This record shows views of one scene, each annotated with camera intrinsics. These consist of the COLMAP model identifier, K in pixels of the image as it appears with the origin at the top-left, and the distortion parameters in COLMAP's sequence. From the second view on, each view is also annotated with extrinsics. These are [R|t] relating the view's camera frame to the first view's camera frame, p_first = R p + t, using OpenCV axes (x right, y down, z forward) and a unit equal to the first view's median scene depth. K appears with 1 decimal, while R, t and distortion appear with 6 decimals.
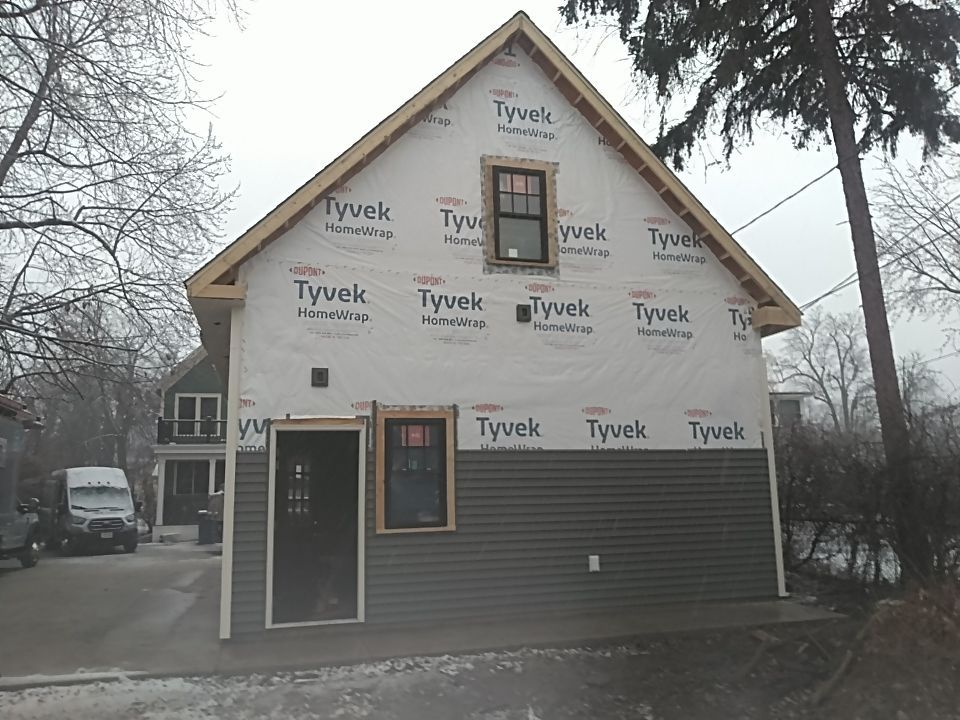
lens RADIAL K [[715.6, 0, 480.0], [0, 715.6, 360.0], [0, 0, 1]] dist [0.115281, -0.214520]
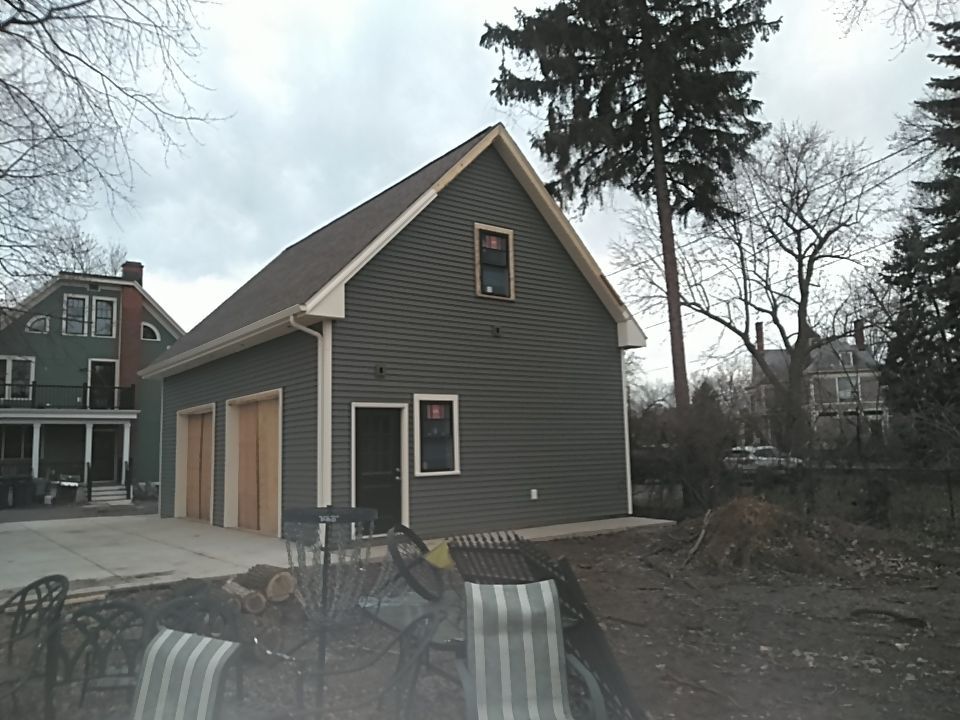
lens RADIAL K [[730.7, 0, 483.7], [0, 730.7, 359.9], [0, 0, 1]] dist [0.087869, -0.224712]
pose [[0.935776, 0.045005, 0.349711, -0.482175], [-0.059522, 0.997750, 0.030870, -0.049179], [-0.347534, -0.049702, 0.936349, -0.408189]]
